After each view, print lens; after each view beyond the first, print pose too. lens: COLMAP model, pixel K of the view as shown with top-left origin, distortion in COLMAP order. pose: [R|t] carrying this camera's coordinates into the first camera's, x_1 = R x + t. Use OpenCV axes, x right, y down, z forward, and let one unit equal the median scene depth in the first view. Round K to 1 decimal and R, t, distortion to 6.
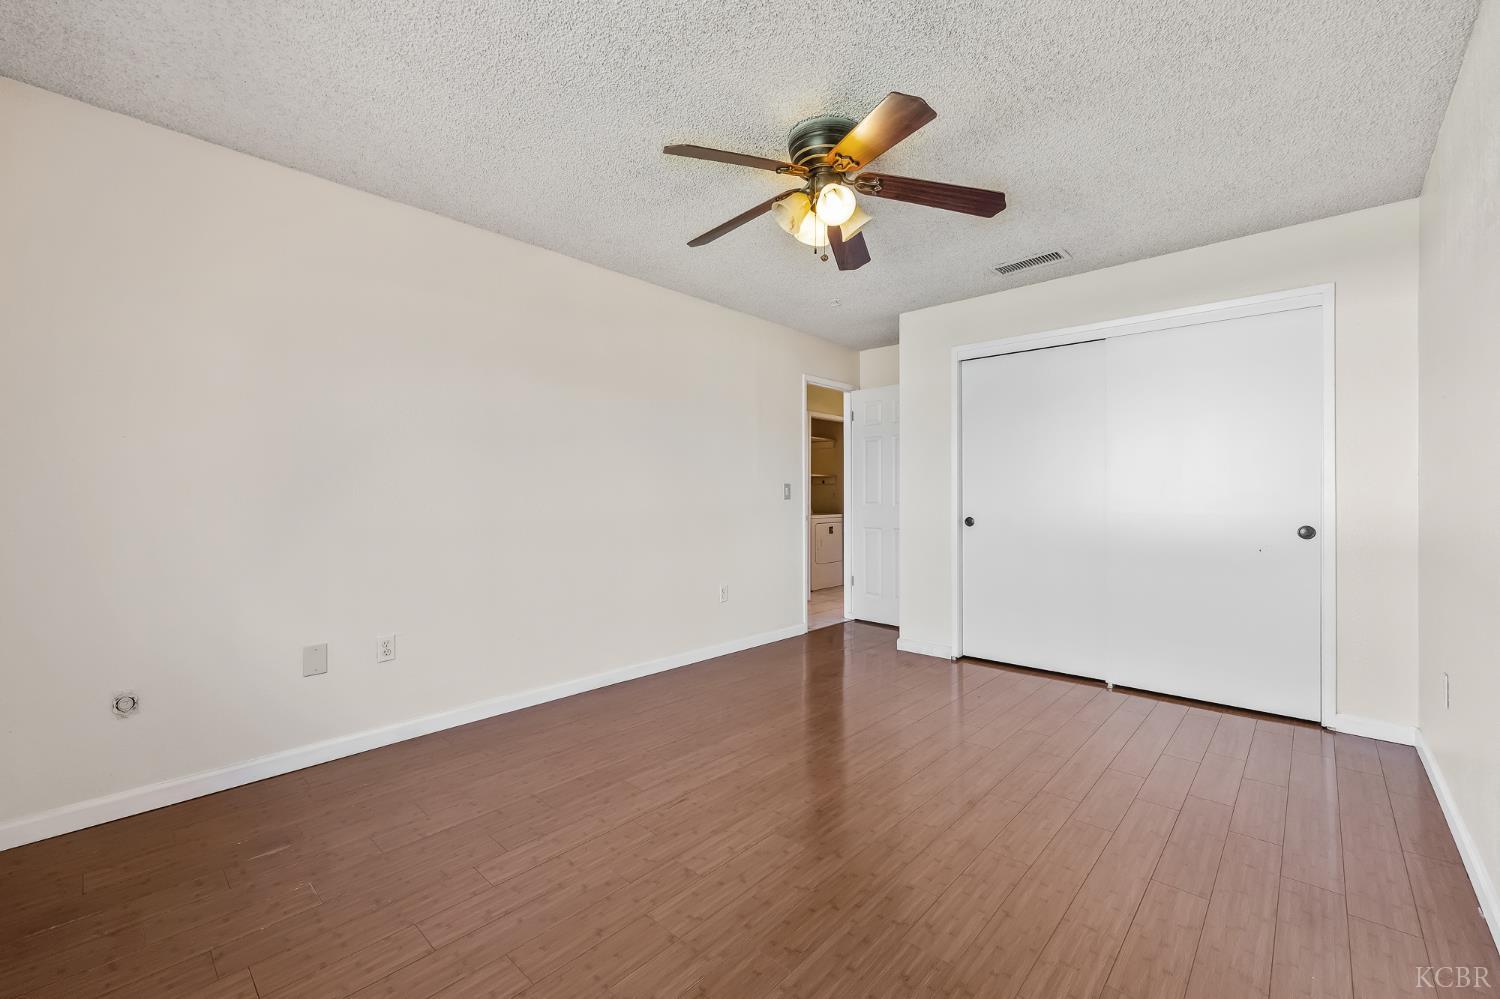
lens RADIAL K [[608.2, 0, 753.6], [0, 608.2, 502.6], [0, 0, 1]] dist [0.002388, 0.000374]
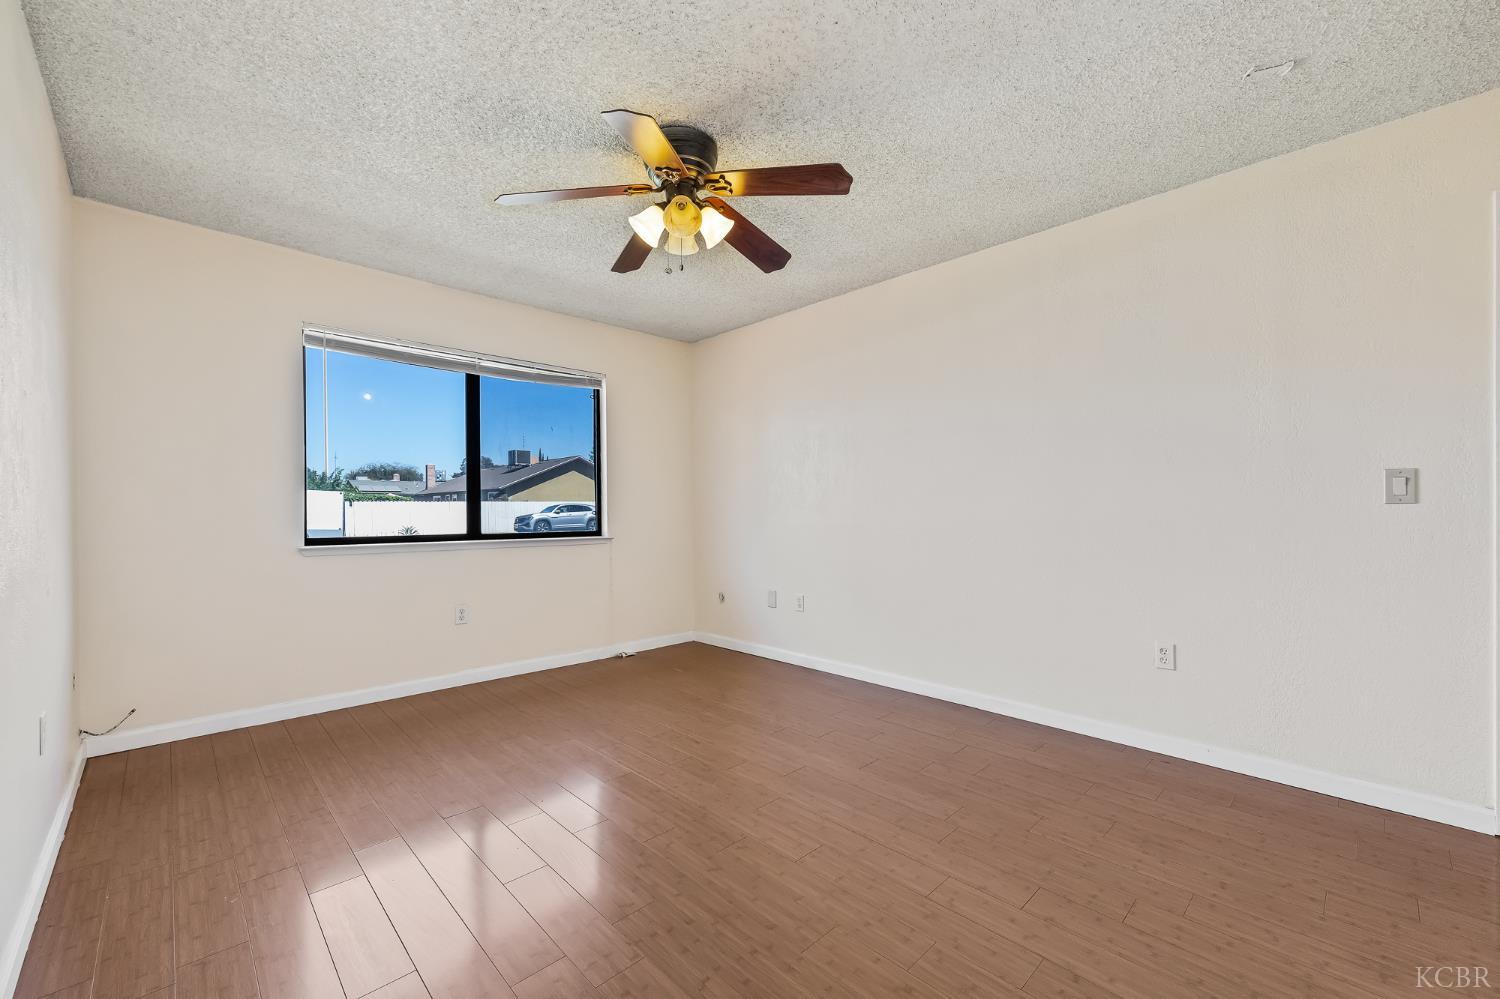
lens RADIAL K [[595.3, 0, 752.4], [0, 595.3, 522.8], [0, 0, 1]] dist [-0.000332, -0.000107]
pose [[-0.041128, 0.027622, -0.998772, 0.905502], [-0.003591, 0.999607, 0.027793, -0.003503], [0.999147, 0.004730, -0.041012, 0.951887]]
